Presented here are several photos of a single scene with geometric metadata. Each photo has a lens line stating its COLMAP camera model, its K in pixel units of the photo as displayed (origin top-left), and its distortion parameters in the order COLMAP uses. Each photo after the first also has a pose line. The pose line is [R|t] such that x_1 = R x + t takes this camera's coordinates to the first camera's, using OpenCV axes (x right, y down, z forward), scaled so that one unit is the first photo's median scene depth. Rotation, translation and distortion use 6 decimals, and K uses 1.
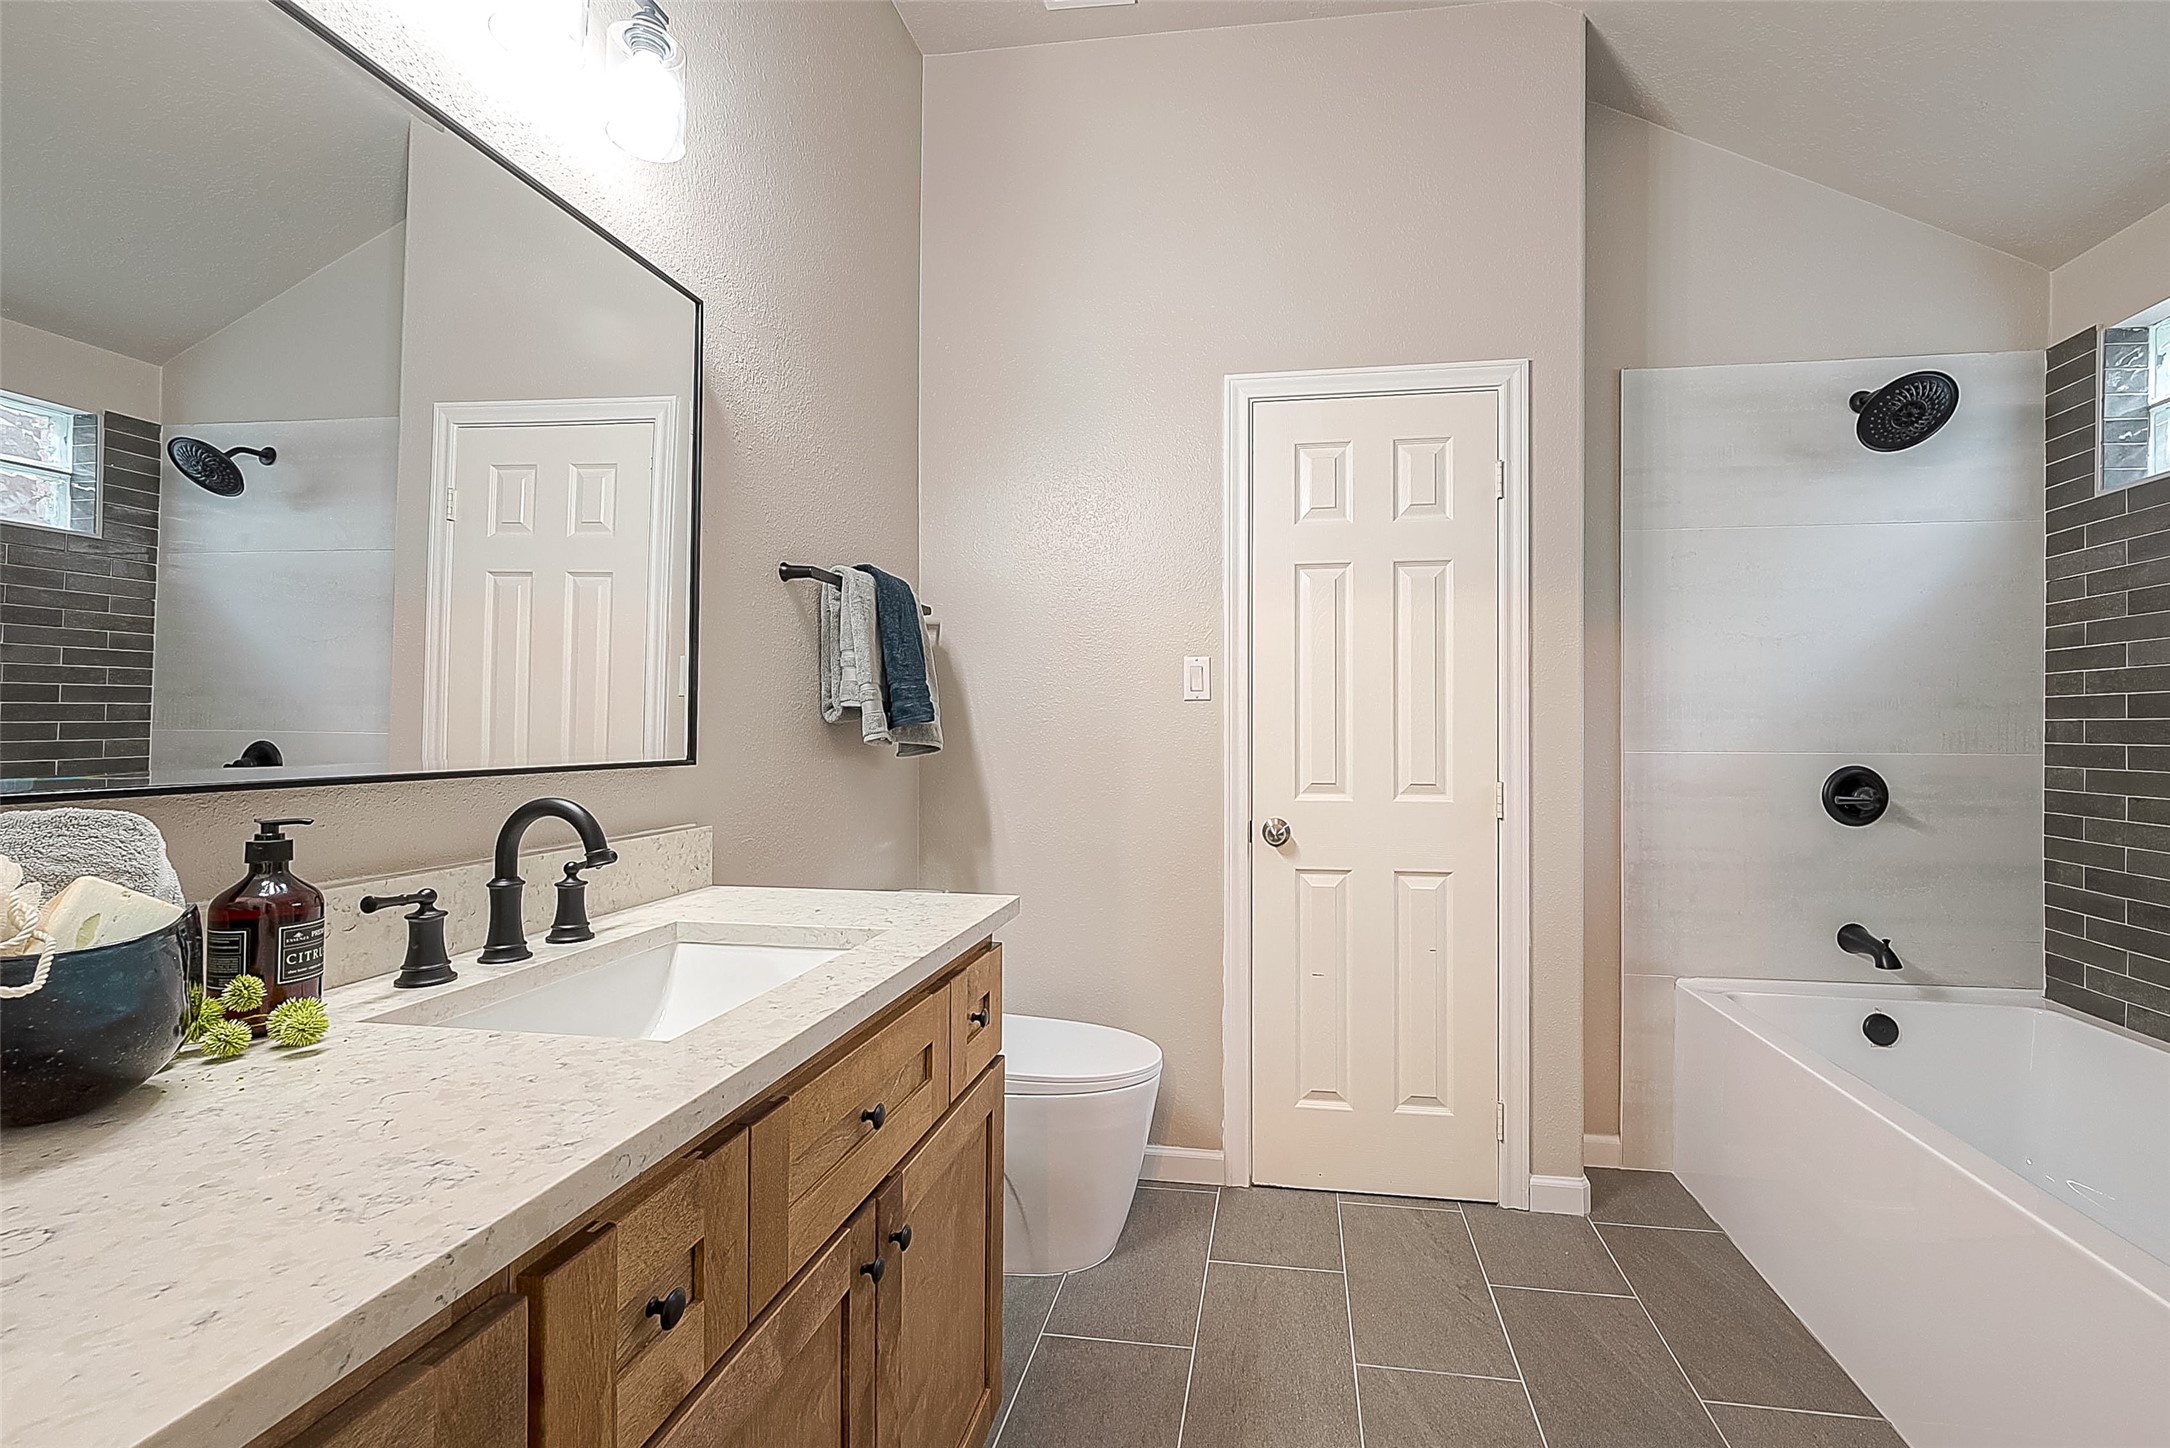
lens RADIAL K [[915.9, 0, 1161.2], [0, 915.9, 725.2], [0, 0, 1]] dist [-0.002154, -0.000334]
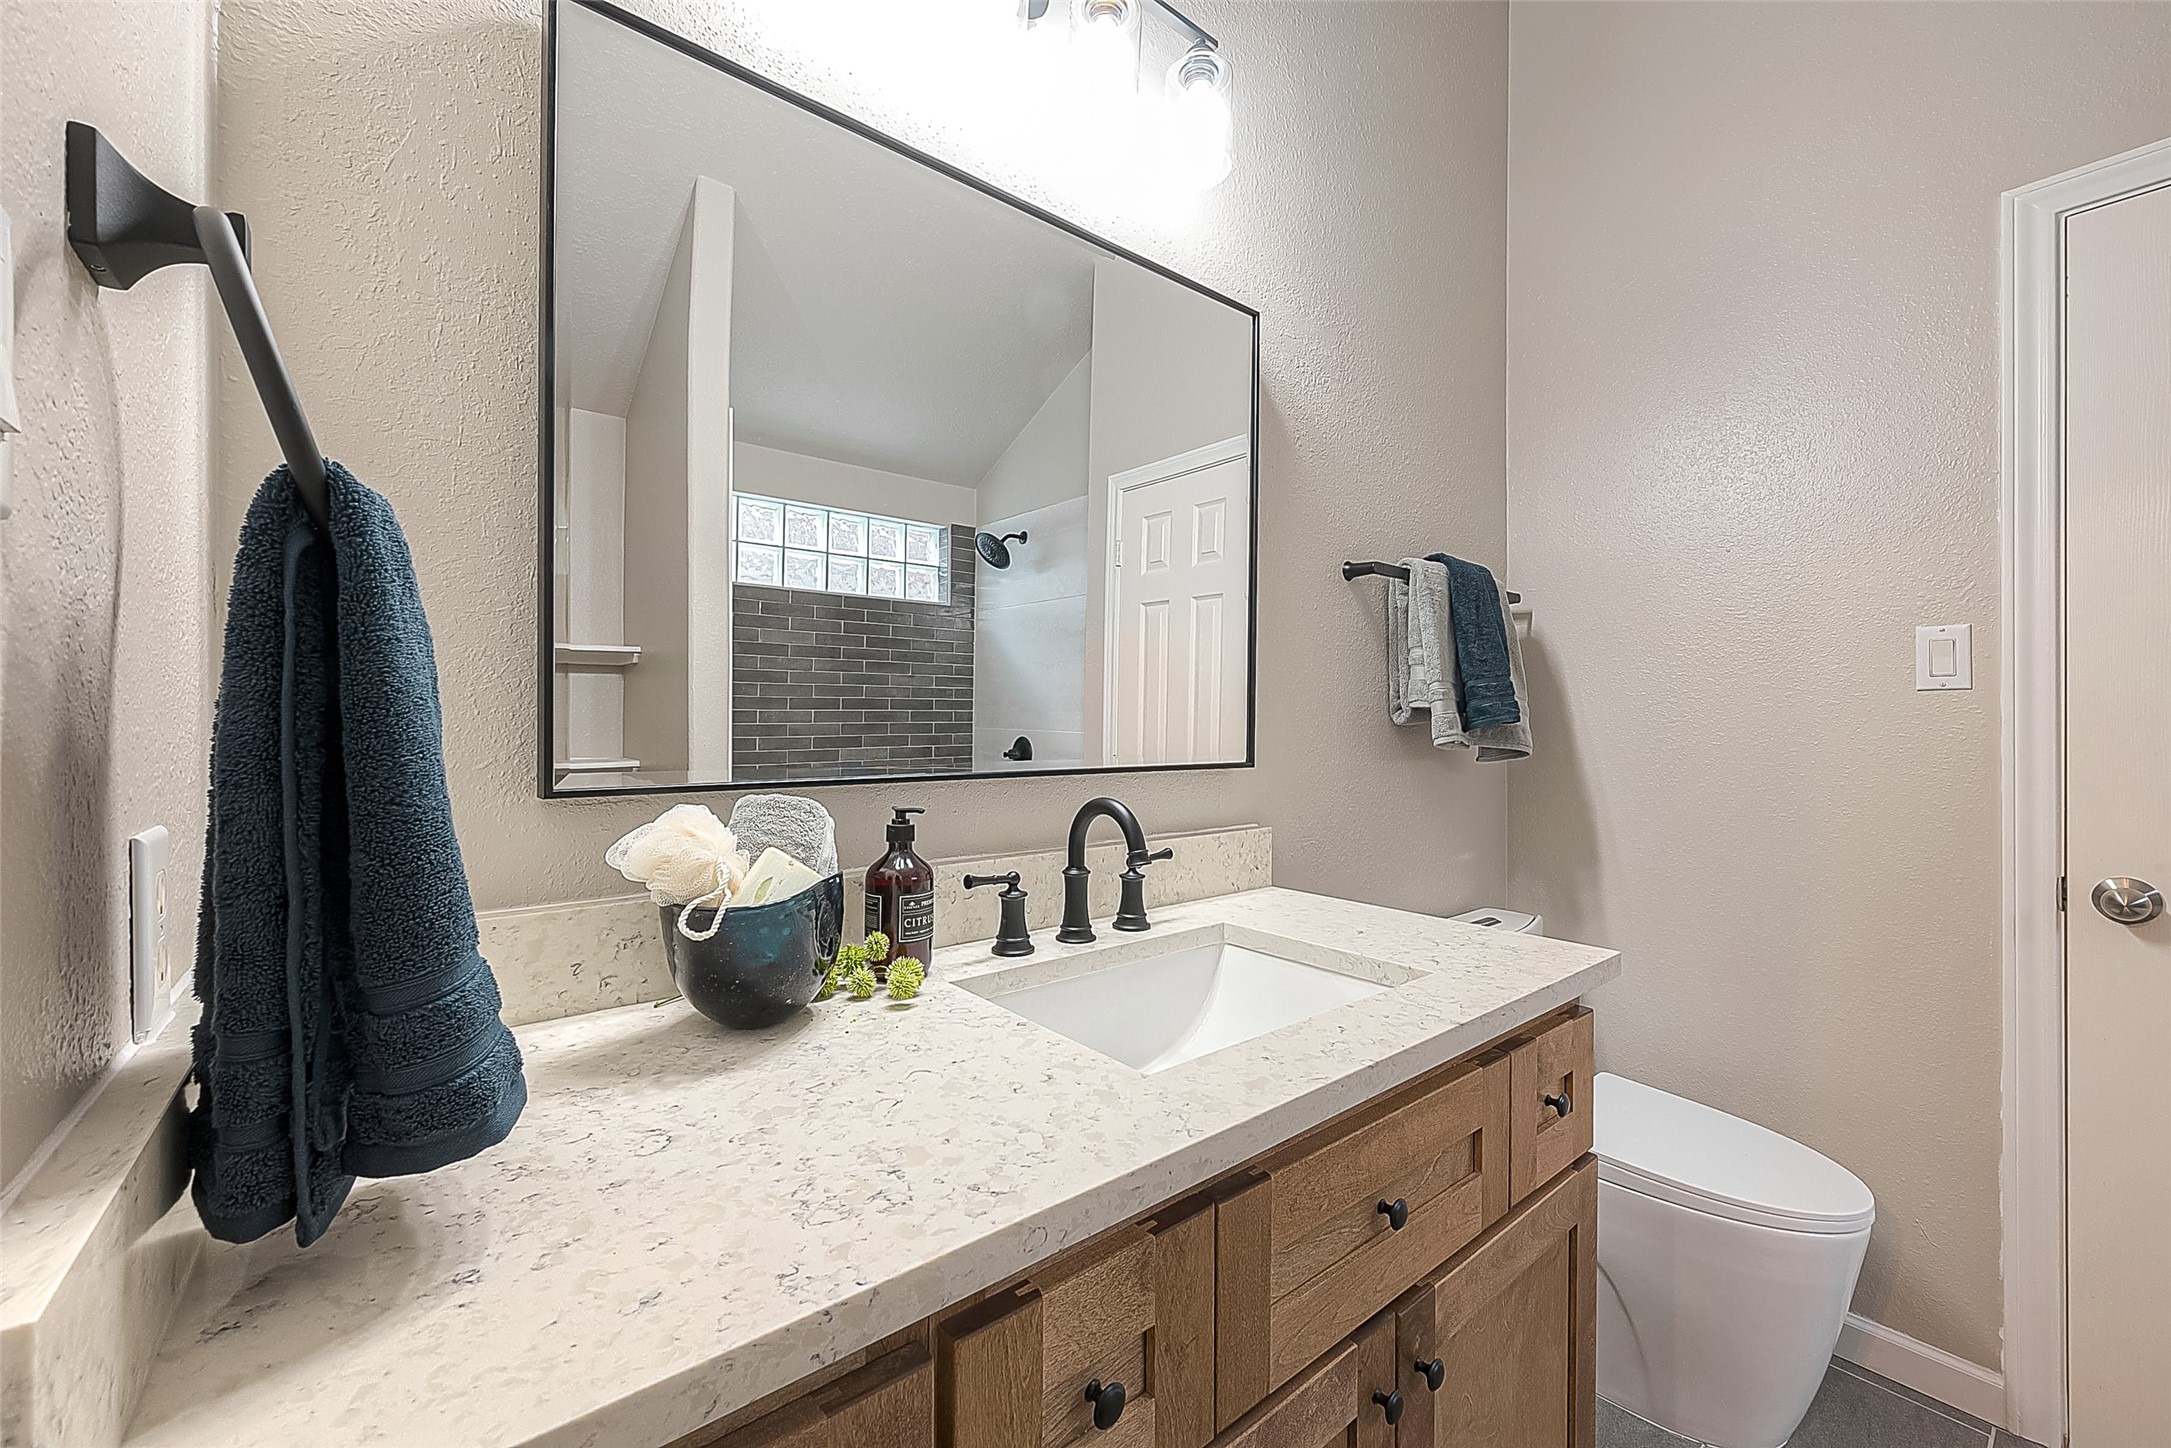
lens RADIAL K [[859.2, 0, 1084.3], [0, 859.2, 722.9], [0, 0, 1]] dist [-0.000725, 0.000503]
pose [[0.736117, -0.002095, -0.676851, 0.003022], [0.001889, 0.999998, -0.001041, -0.007777], [0.676852, -0.000513, 0.736119, 0.218978]]
